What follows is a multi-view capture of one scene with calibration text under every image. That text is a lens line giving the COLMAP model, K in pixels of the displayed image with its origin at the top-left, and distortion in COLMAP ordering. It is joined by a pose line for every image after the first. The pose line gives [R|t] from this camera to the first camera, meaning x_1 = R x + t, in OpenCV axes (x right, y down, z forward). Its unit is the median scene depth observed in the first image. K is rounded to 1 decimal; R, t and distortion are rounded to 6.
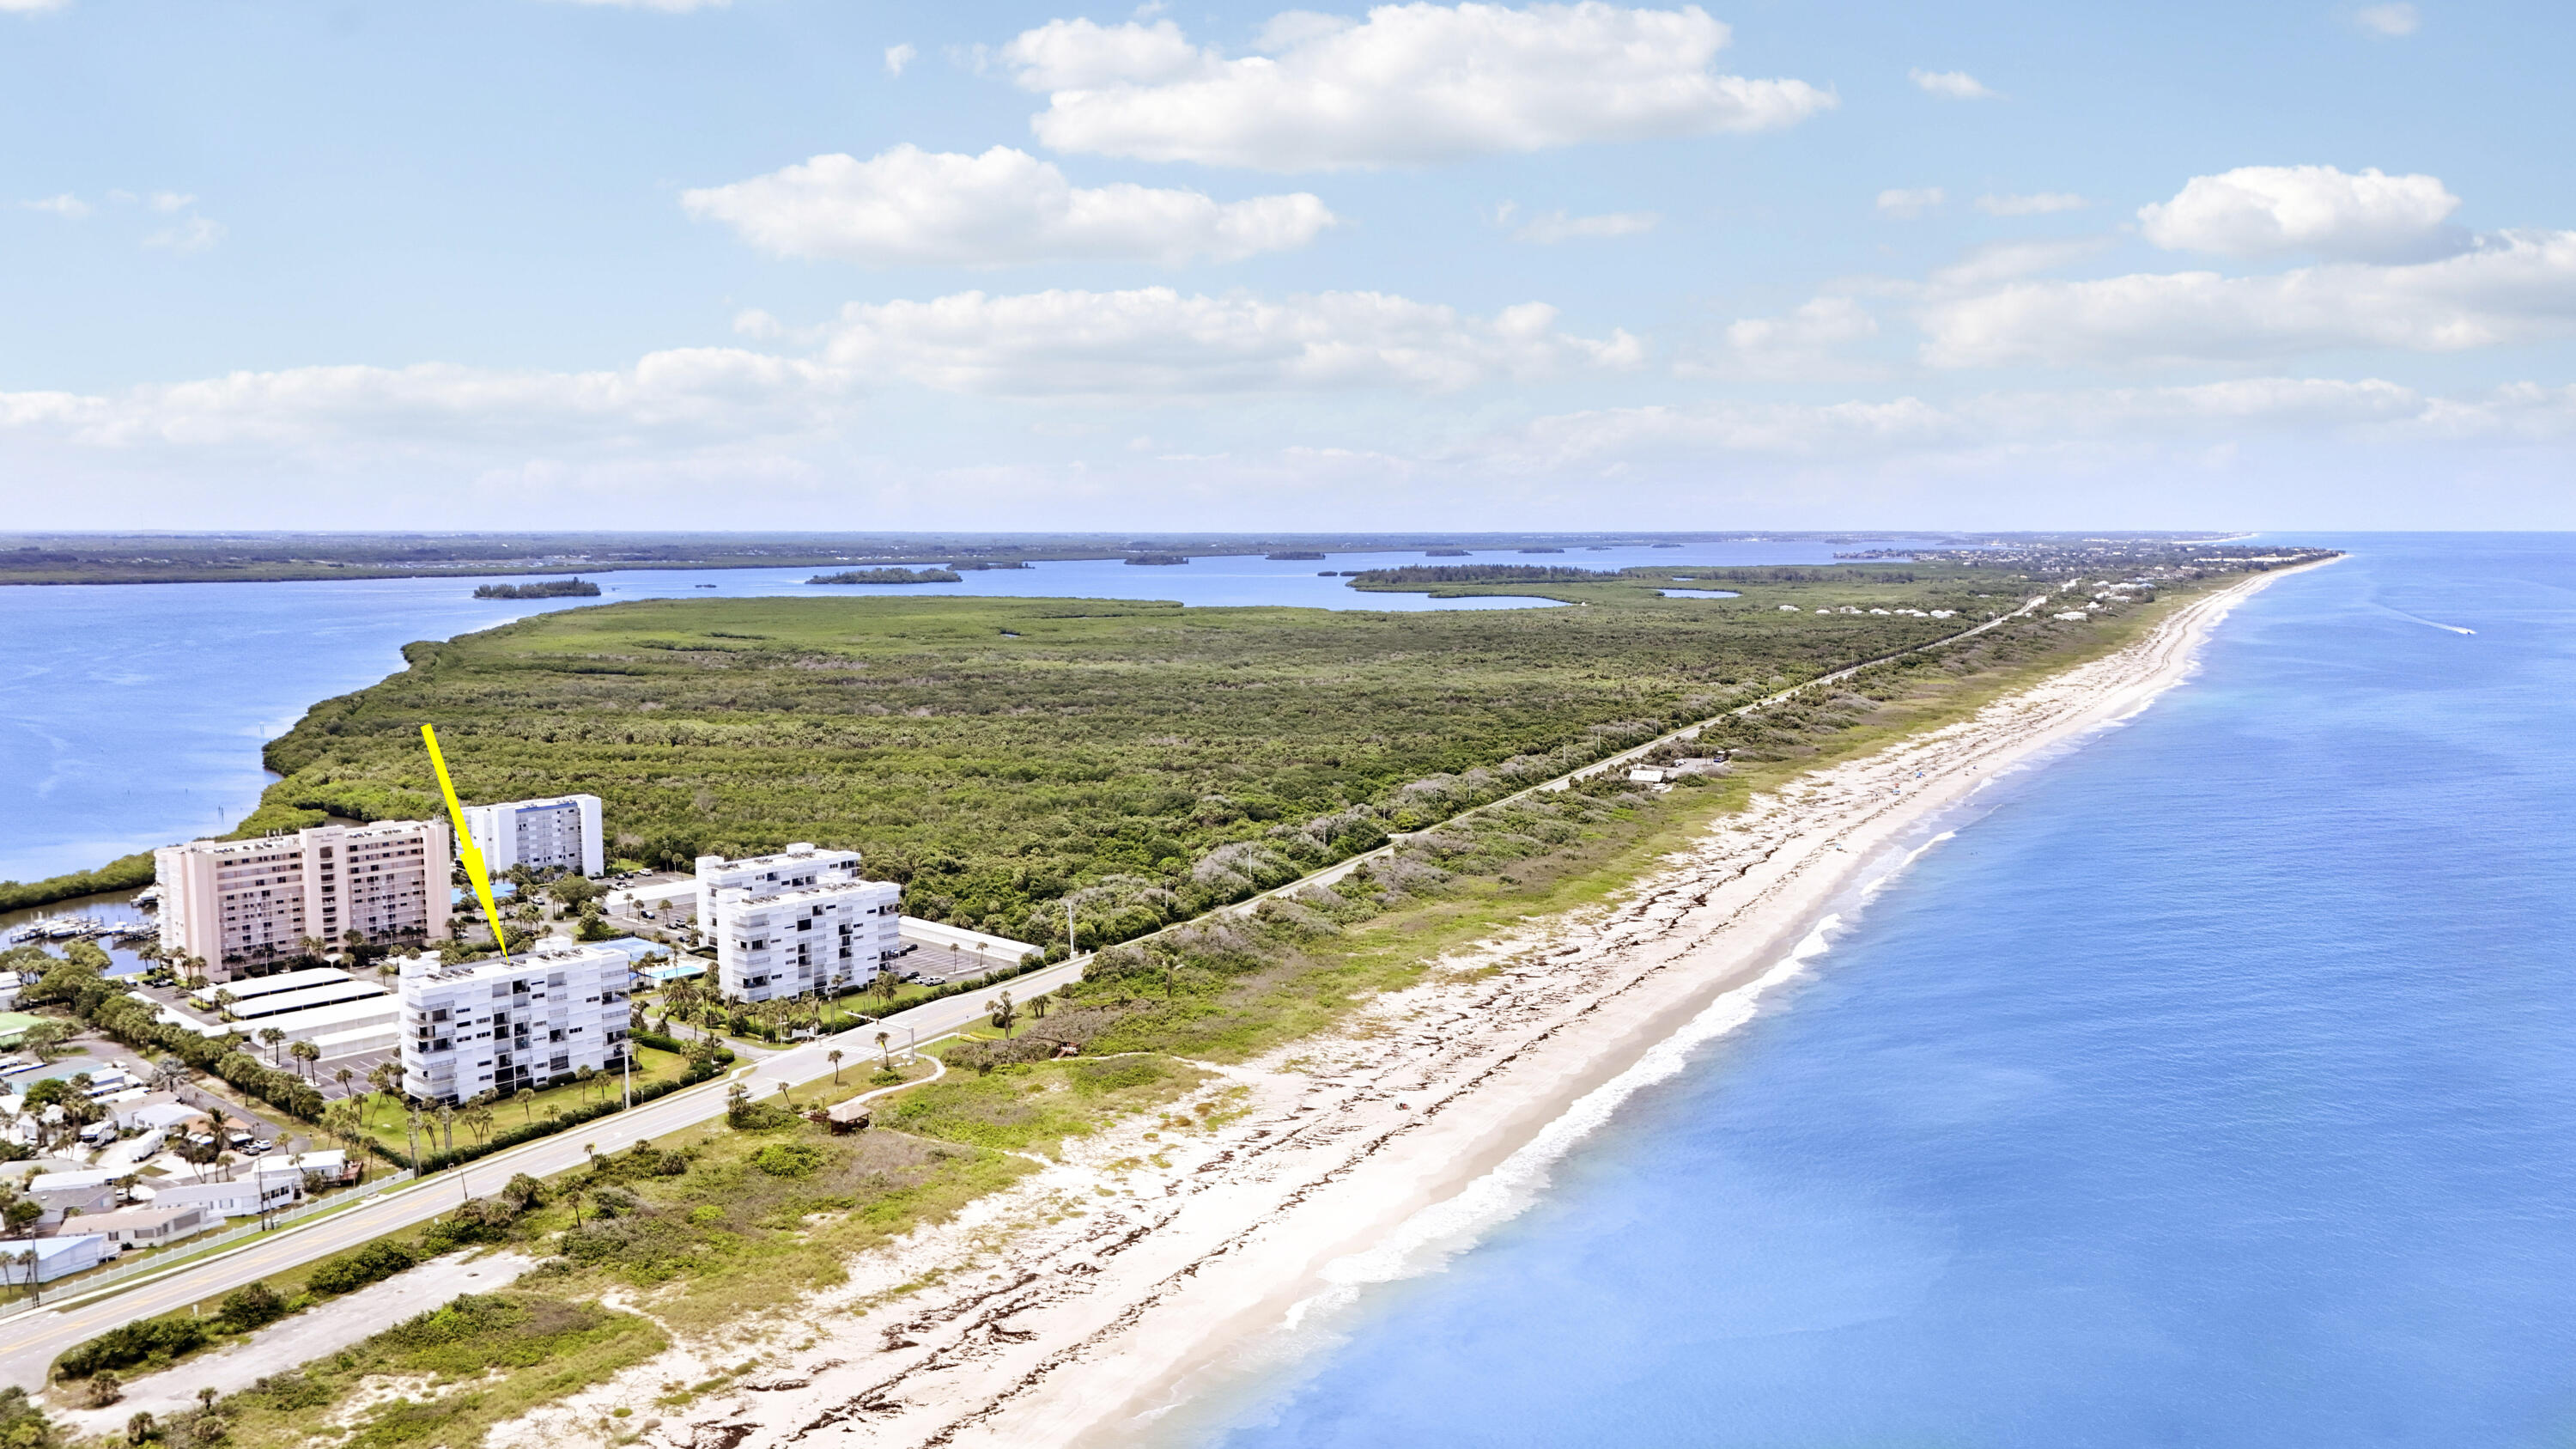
lens RADIAL K [[1928.9, 0, 1297.2], [0, 1928.9, 715.6], [0, 0, 1]] dist [0.073945, -0.058078]
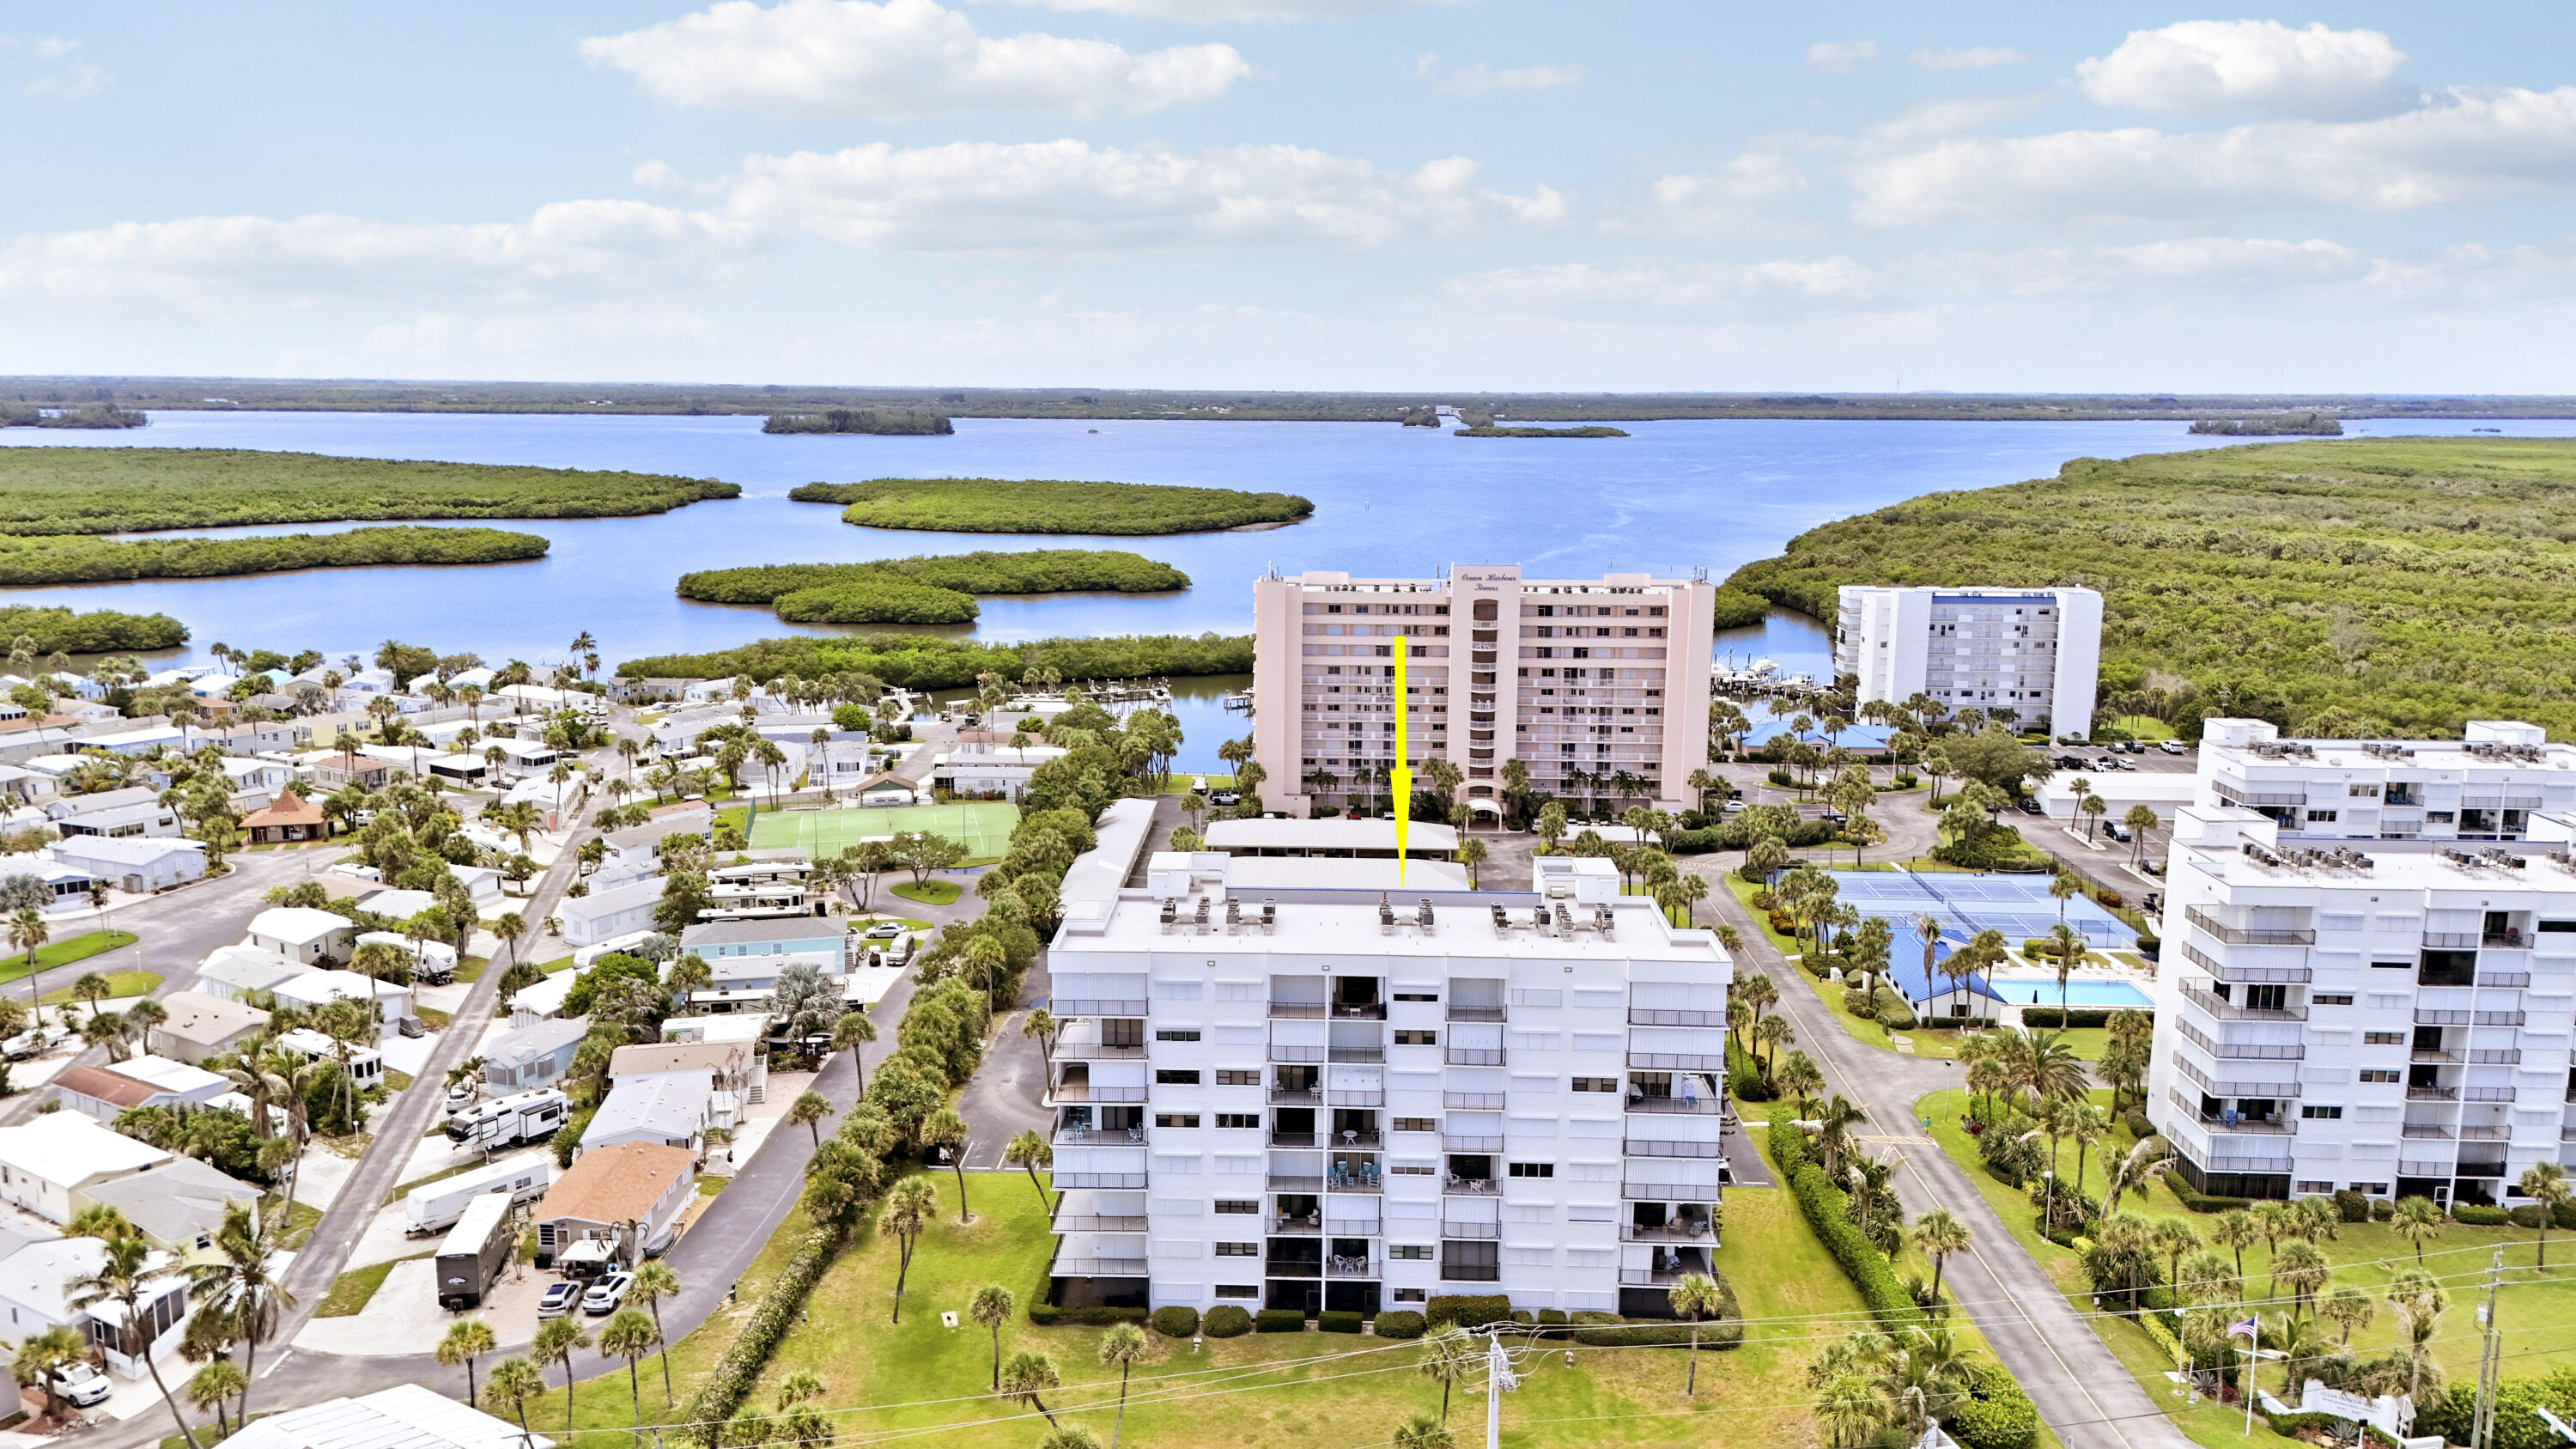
lens RADIAL K [[1908.1, 0, 1297.1], [0, 1908.1, 703.5], [0, 0, 1]] dist [0.099061, -0.101634]
pose [[0.663497, 0.129709, -0.736850, -0.148037], [-0.084327, 0.991547, 0.098611, 0.050140], [0.743412, -0.003292, 0.668826, 0.637031]]
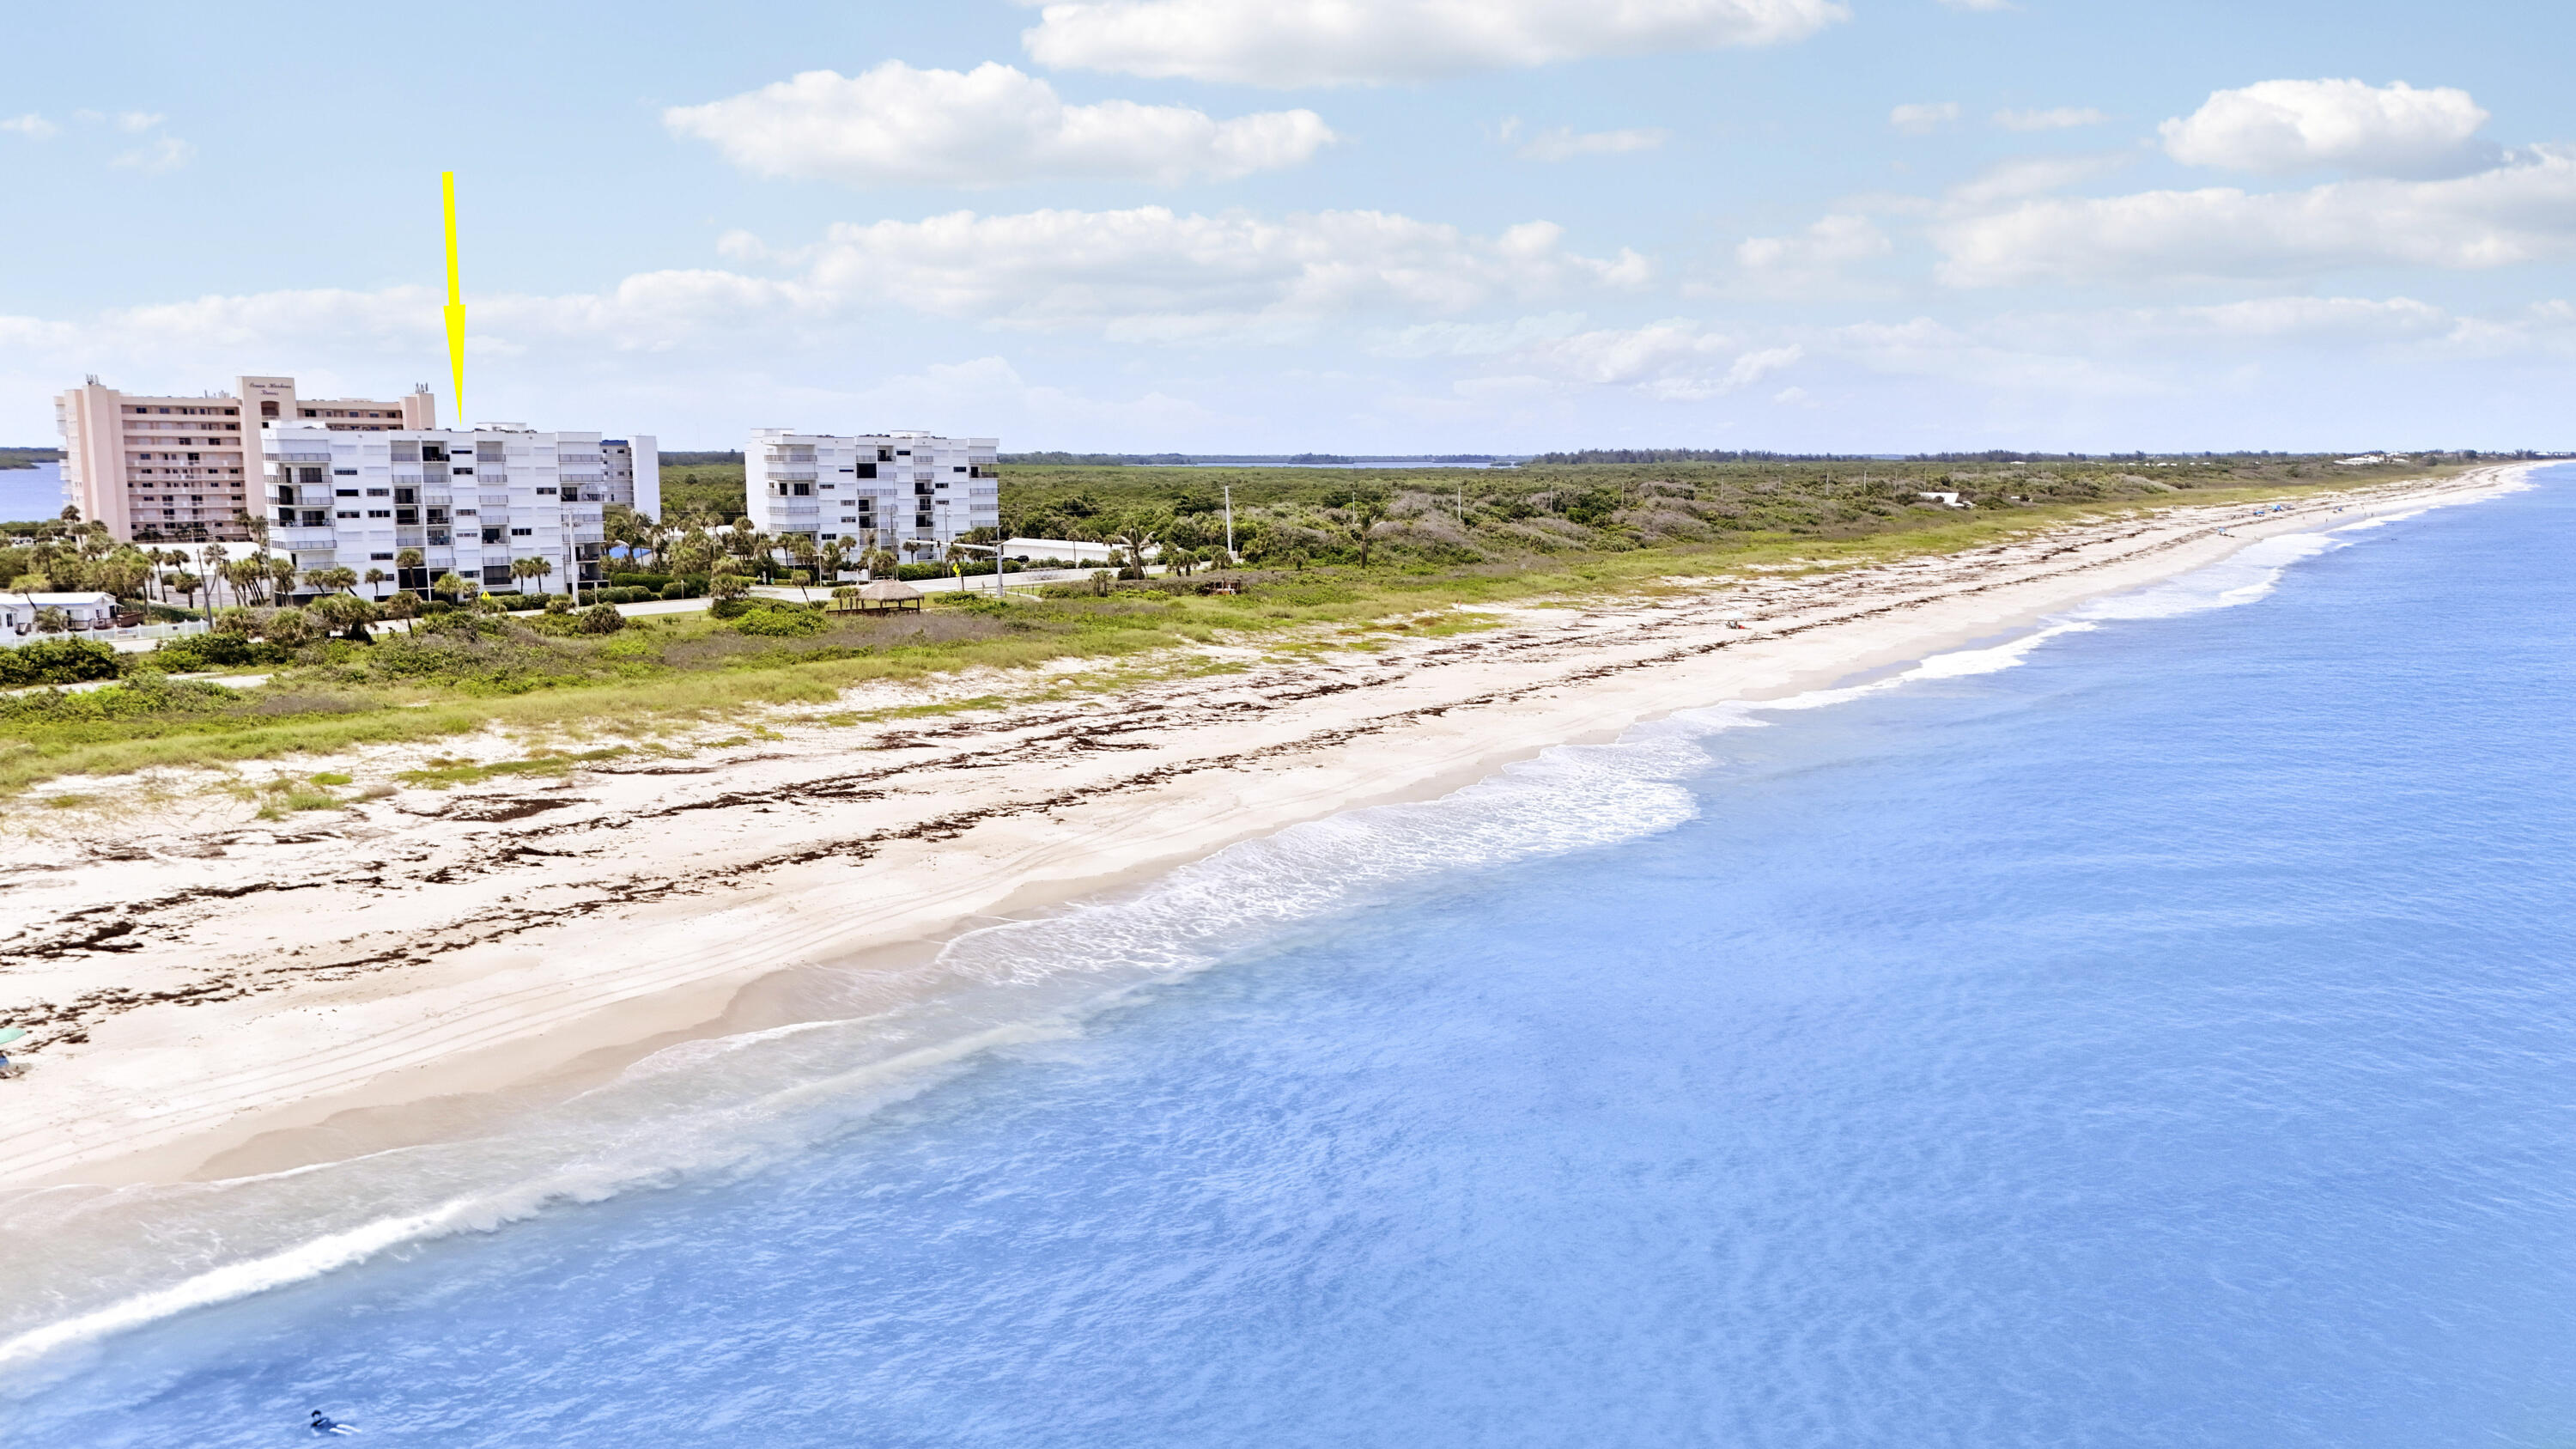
lens RADIAL K [[1928.9, 0, 1297.2], [0, 1928.9, 715.6], [0, 0, 1]] dist [0.073945, -0.058078]
pose [[0.996552, 0.011033, -0.082233, -0.030133], [-0.008028, 0.999291, 0.036789, 0.165442], [0.082581, -0.036002, 0.995934, 0.271803]]
